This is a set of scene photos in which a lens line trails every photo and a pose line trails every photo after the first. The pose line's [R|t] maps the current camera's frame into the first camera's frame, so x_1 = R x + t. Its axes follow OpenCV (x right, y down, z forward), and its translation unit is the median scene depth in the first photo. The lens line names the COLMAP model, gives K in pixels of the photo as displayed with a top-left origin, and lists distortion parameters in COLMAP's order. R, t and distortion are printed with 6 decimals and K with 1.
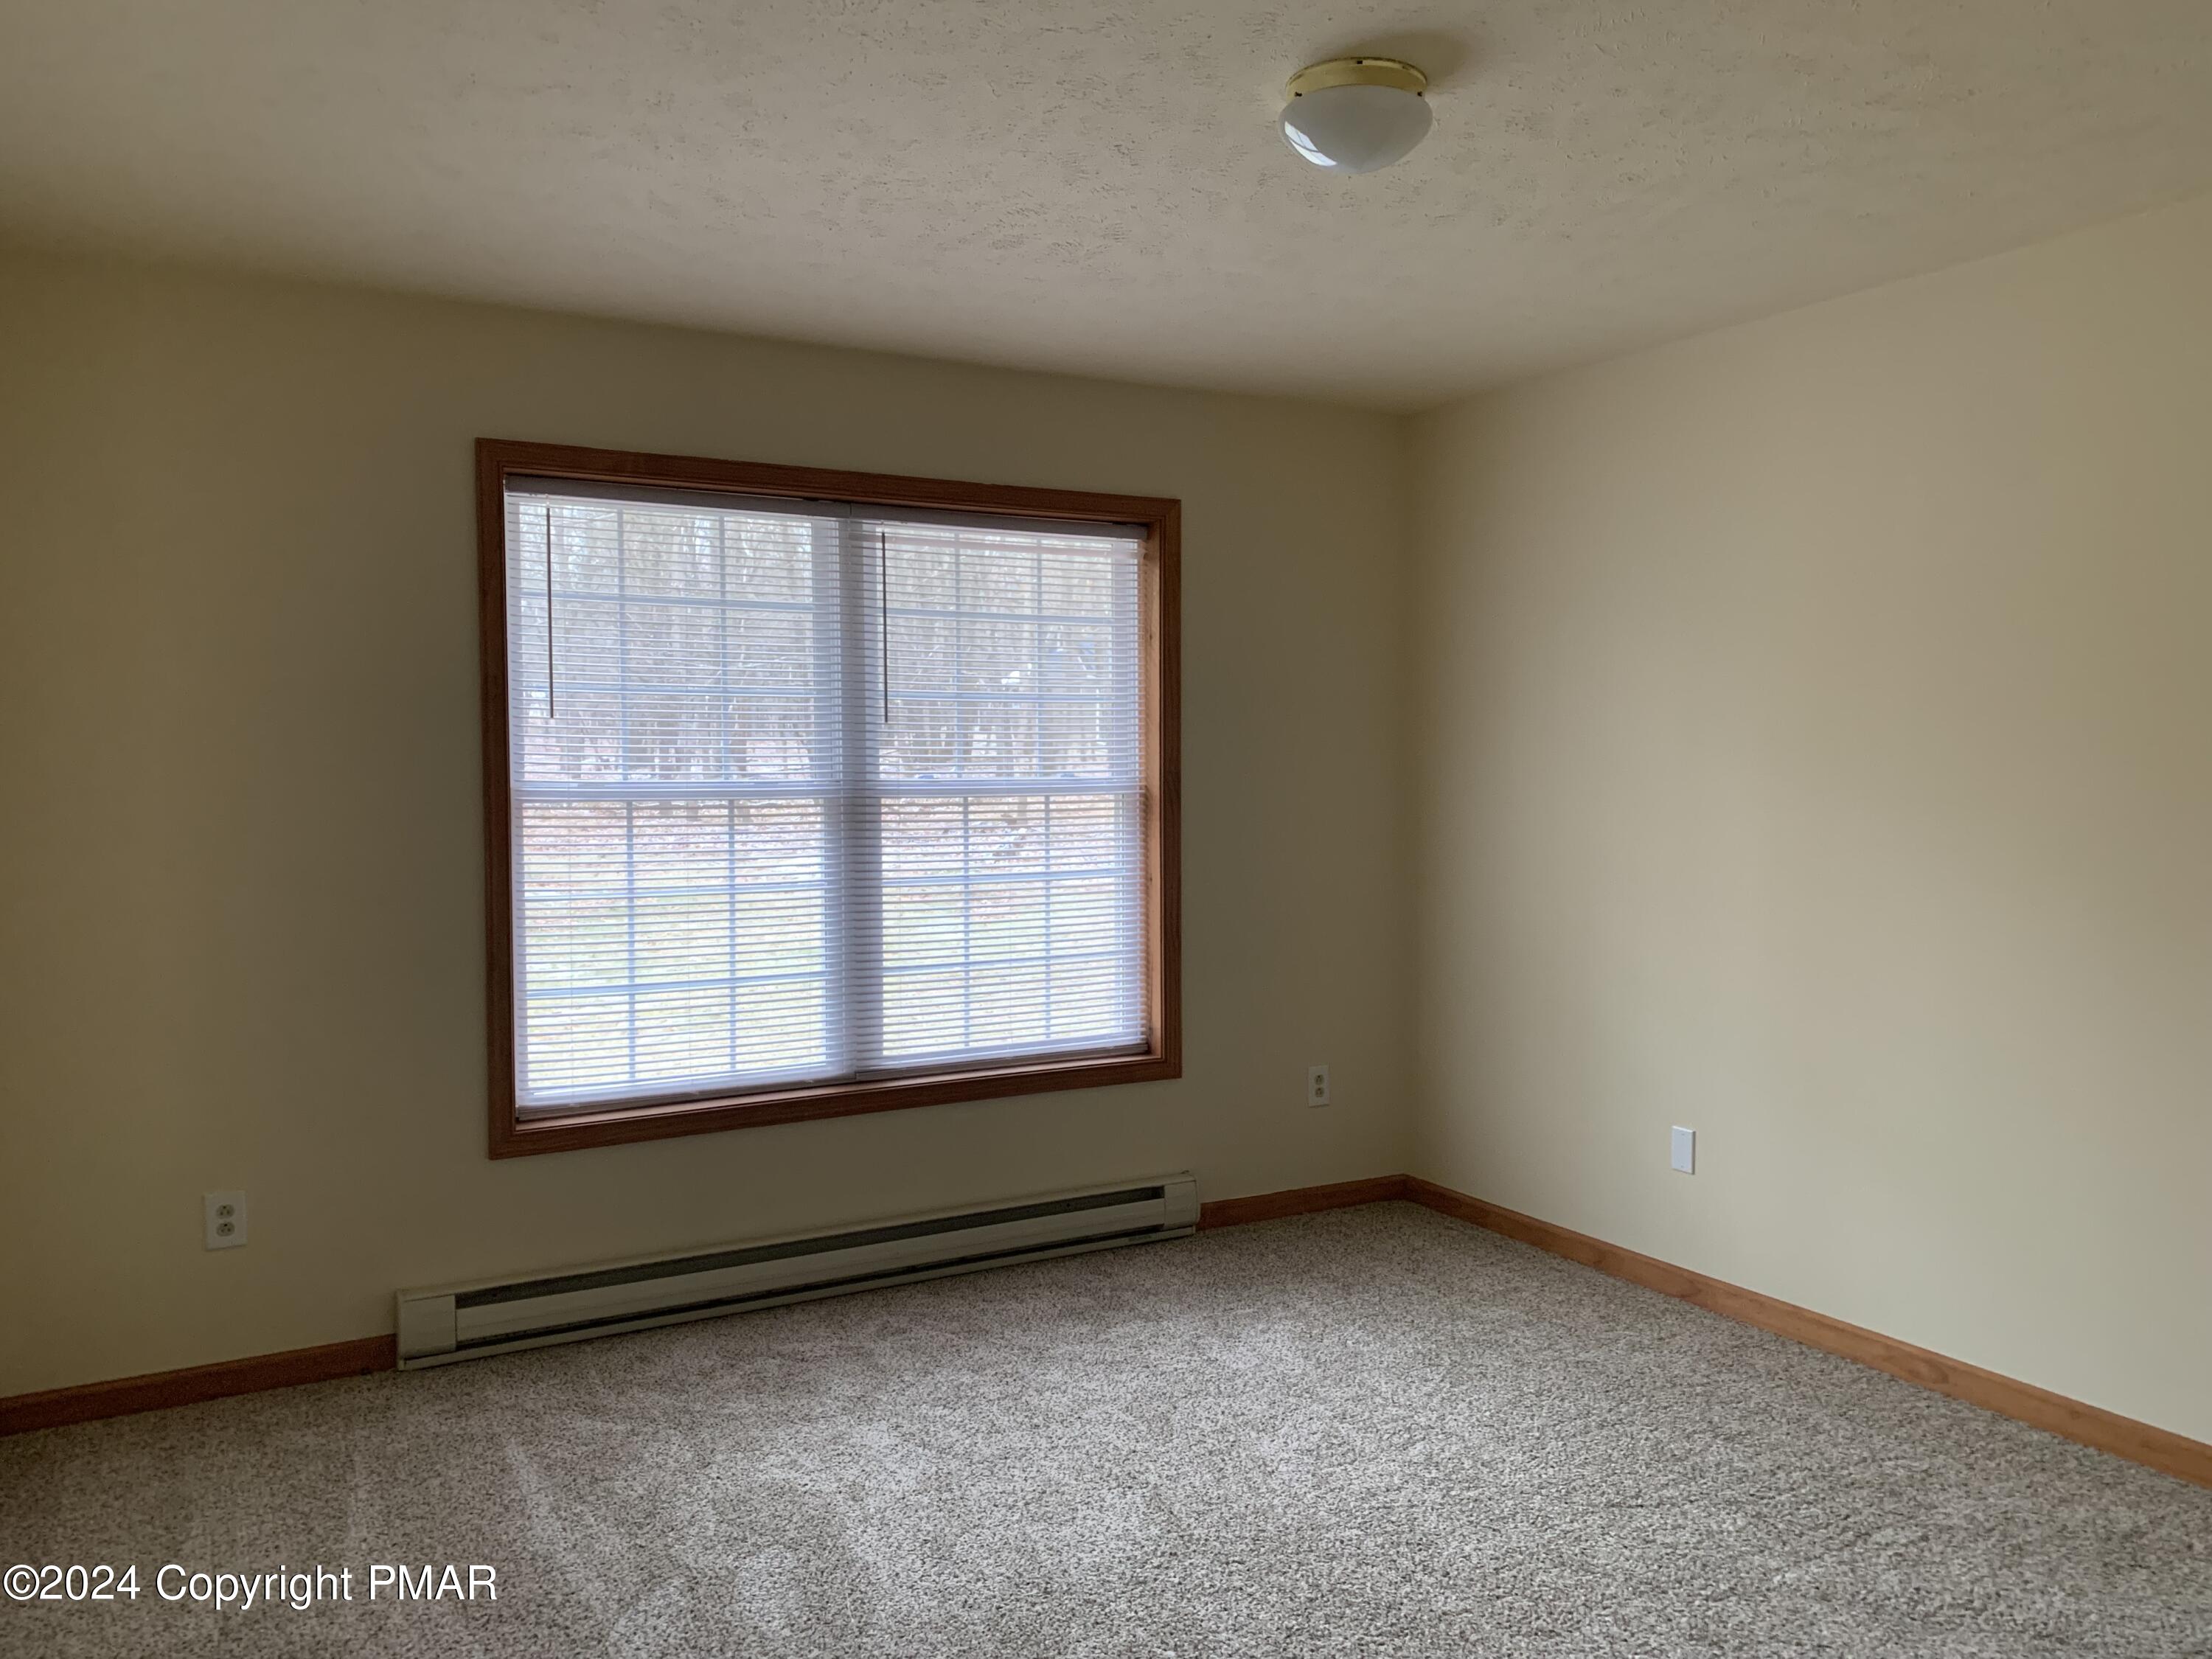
lens RADIAL K [[1757.1, 0, 1106.0], [0, 1757.1, 829.5], [0, 0, 1]] dist [0.099223, -0.139132]
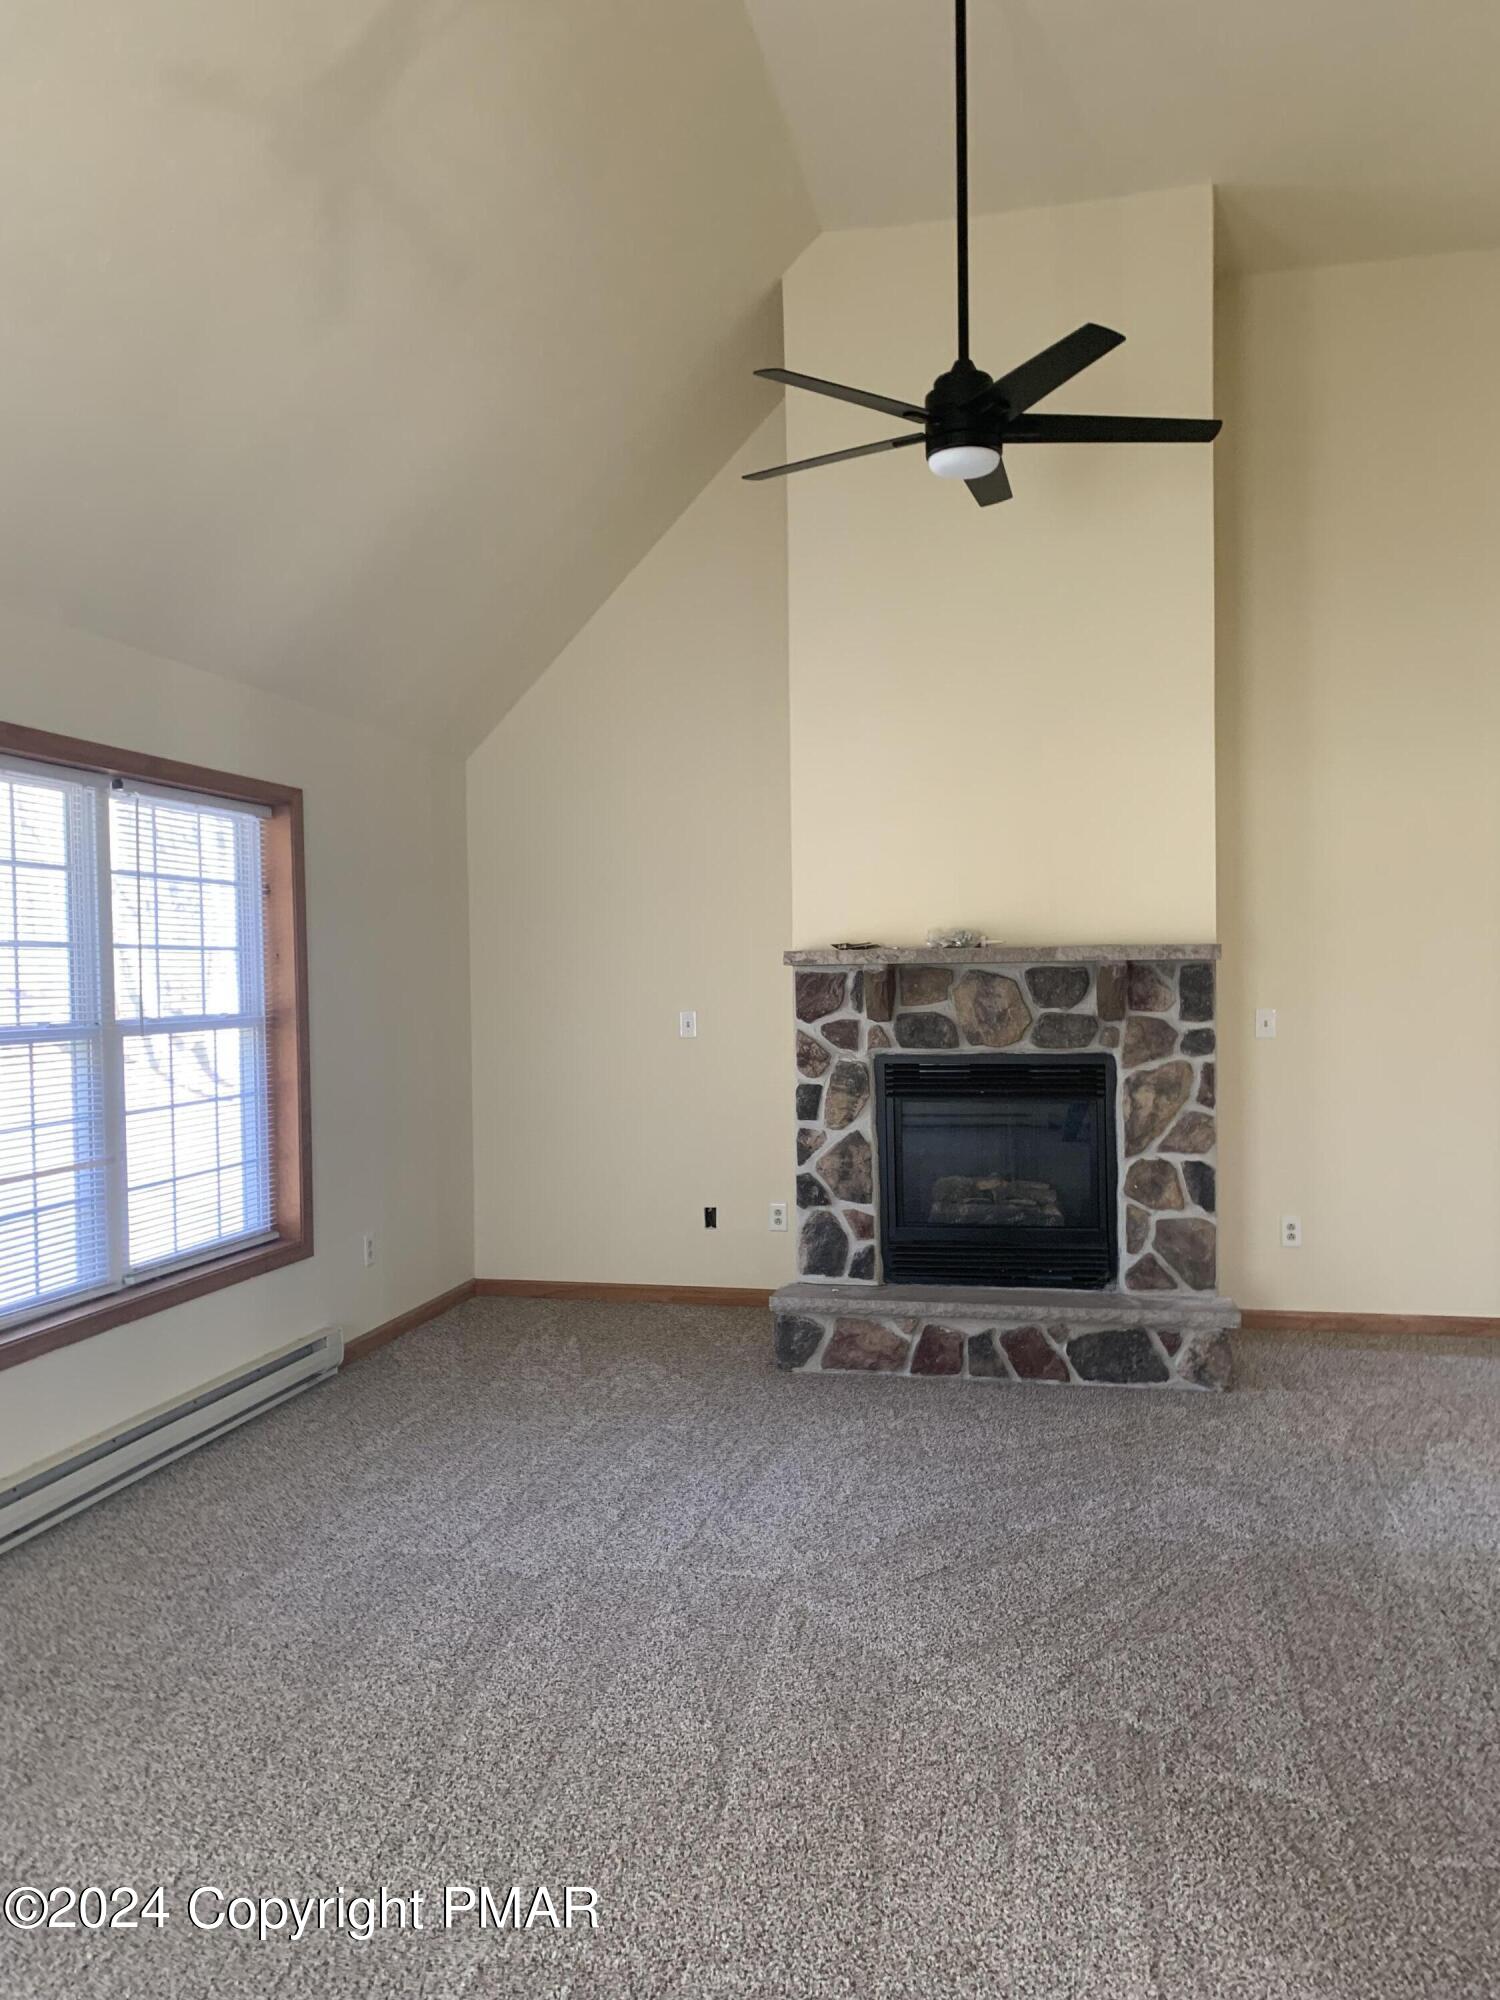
lens RADIAL K [[1588.7, 0, 750.0], [0, 1588.7, 1000.0], [0, 0, 1]] dist [0.099223, -0.139132]
pose [[0.685341, -0.017692, 0.728008, -0.628721], [0.034482, 0.999372, -0.008175, -0.019194], [-0.727406, 0.030705, 0.685520, -0.005608]]
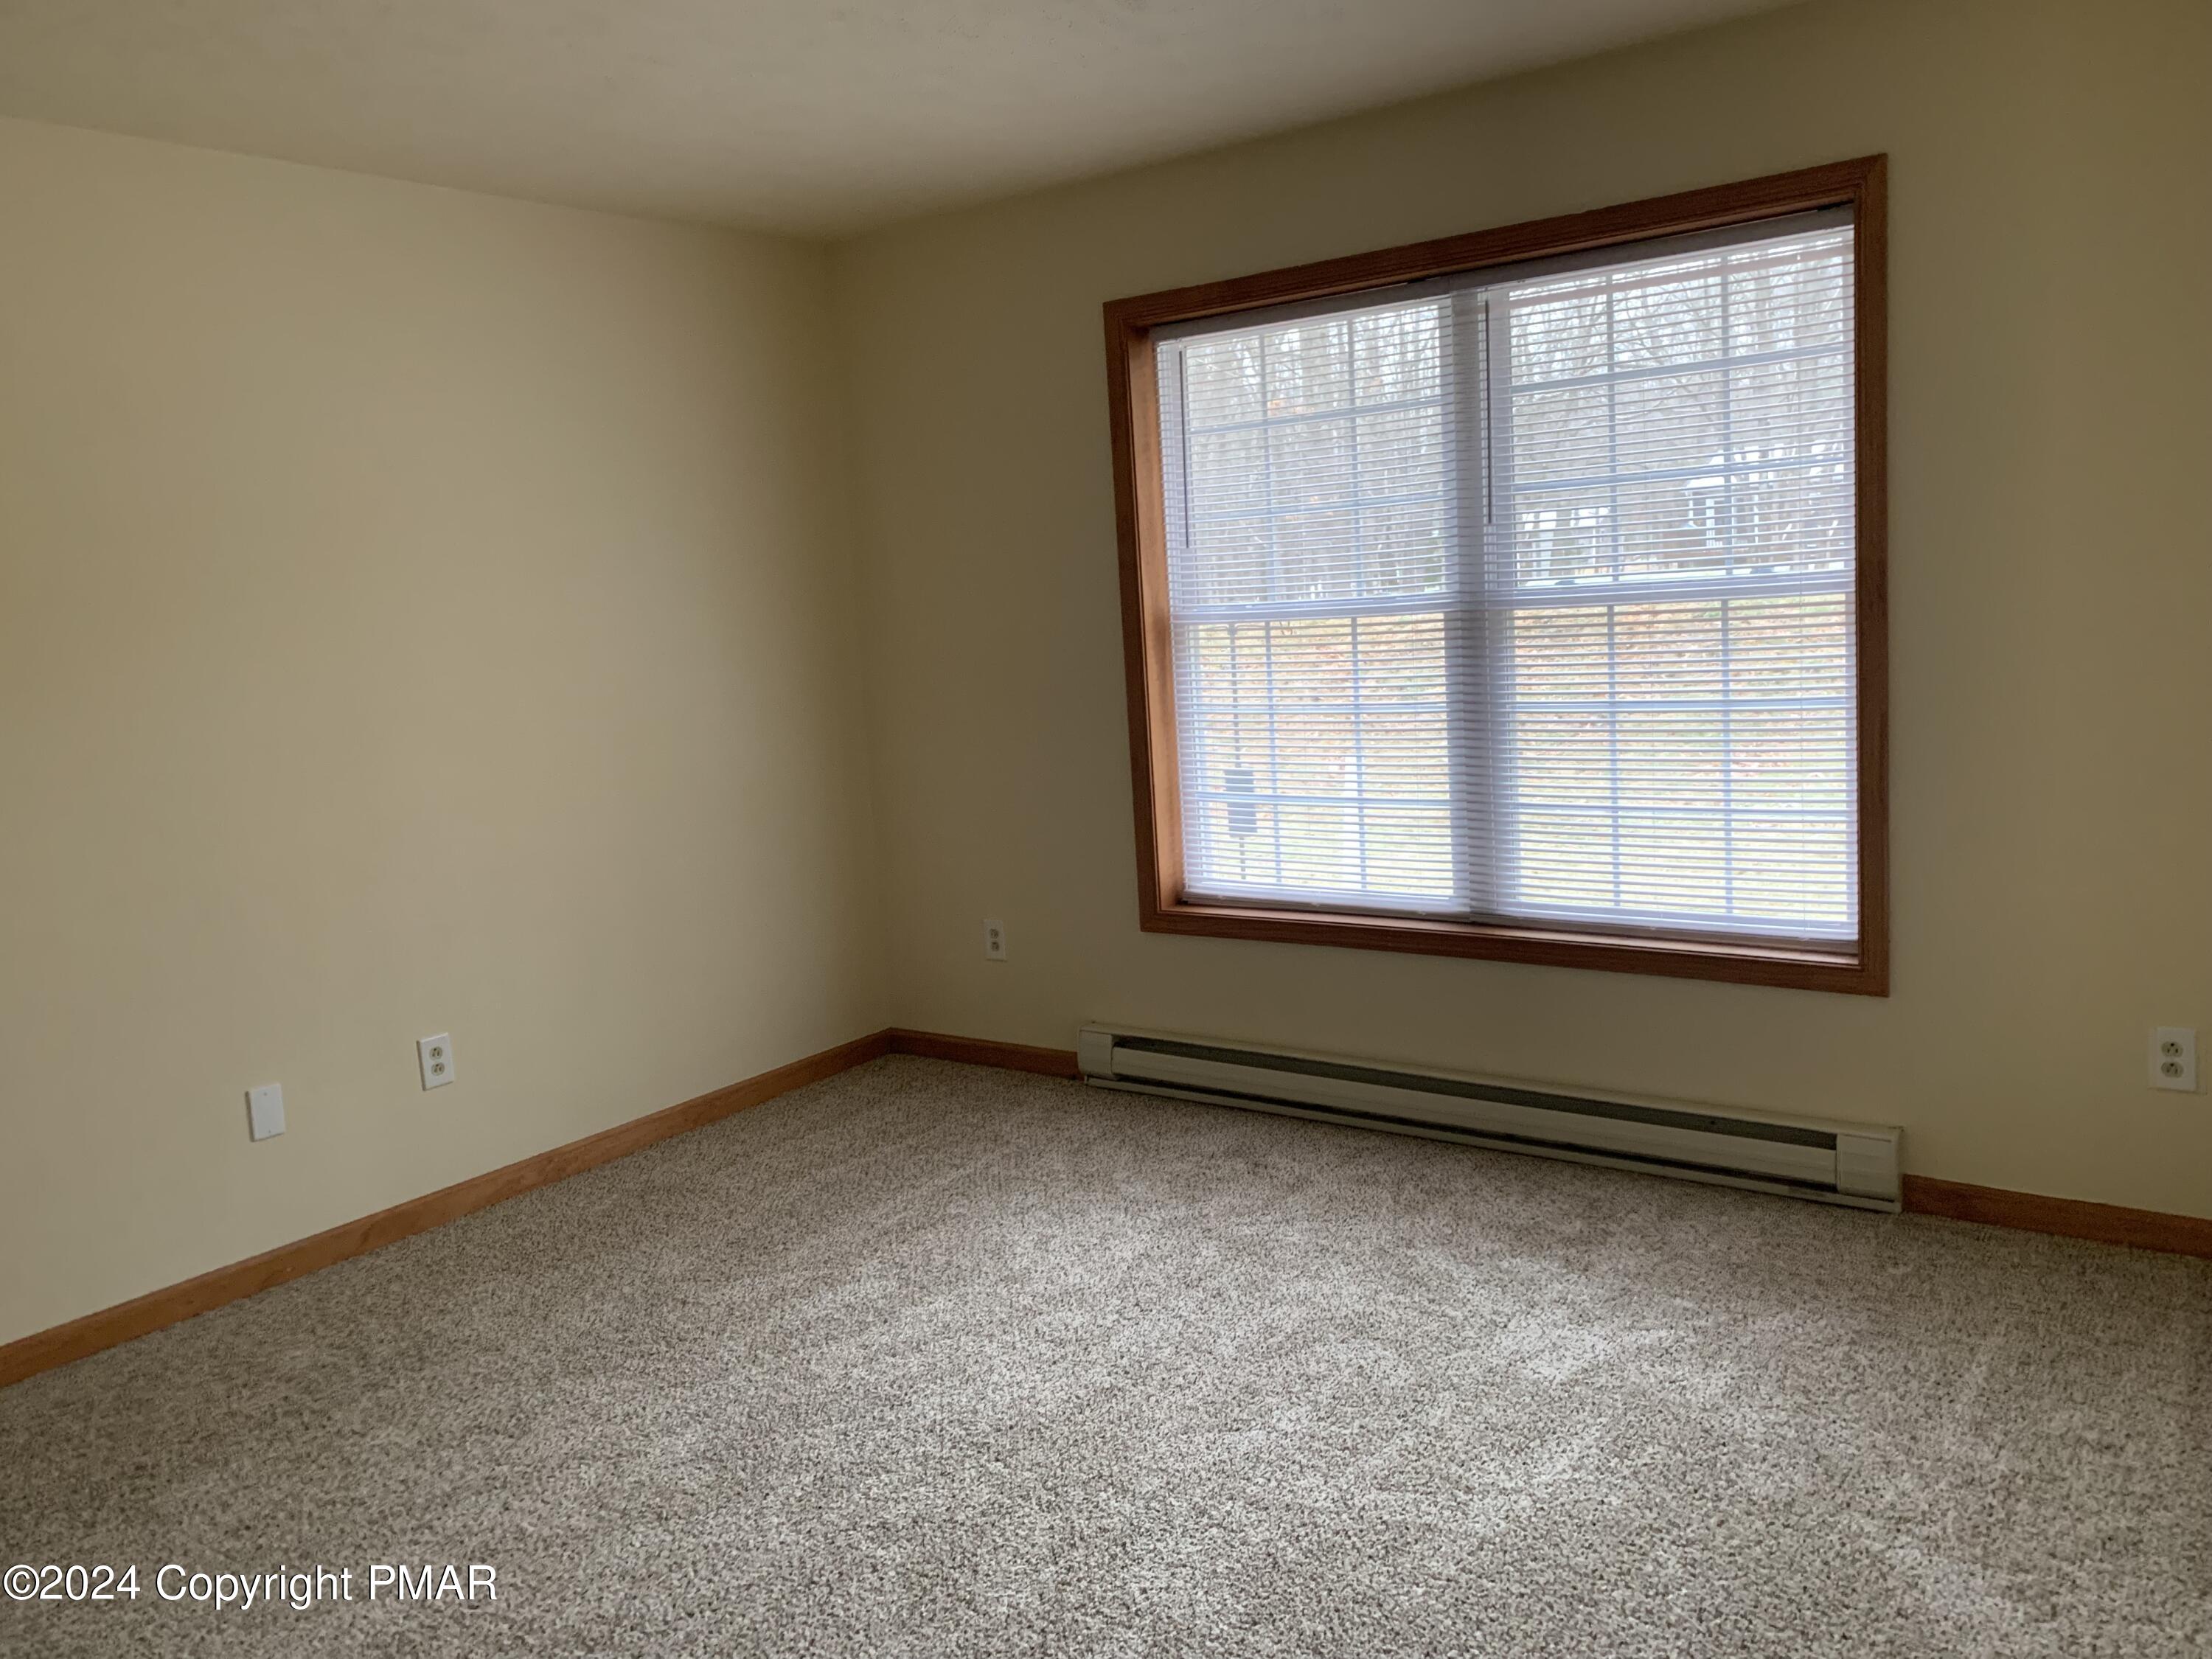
lens RADIAL K [[1757.1, 0, 1106.0], [0, 1757.1, 829.5], [0, 0, 1]] dist [0.099223, -0.139132]
pose [[0.380498, 0.110842, -0.918115, 0.643195], [0.025876, 0.991126, 0.130381, -0.031038], [0.924420, -0.073367, 0.374254, 0.497240]]
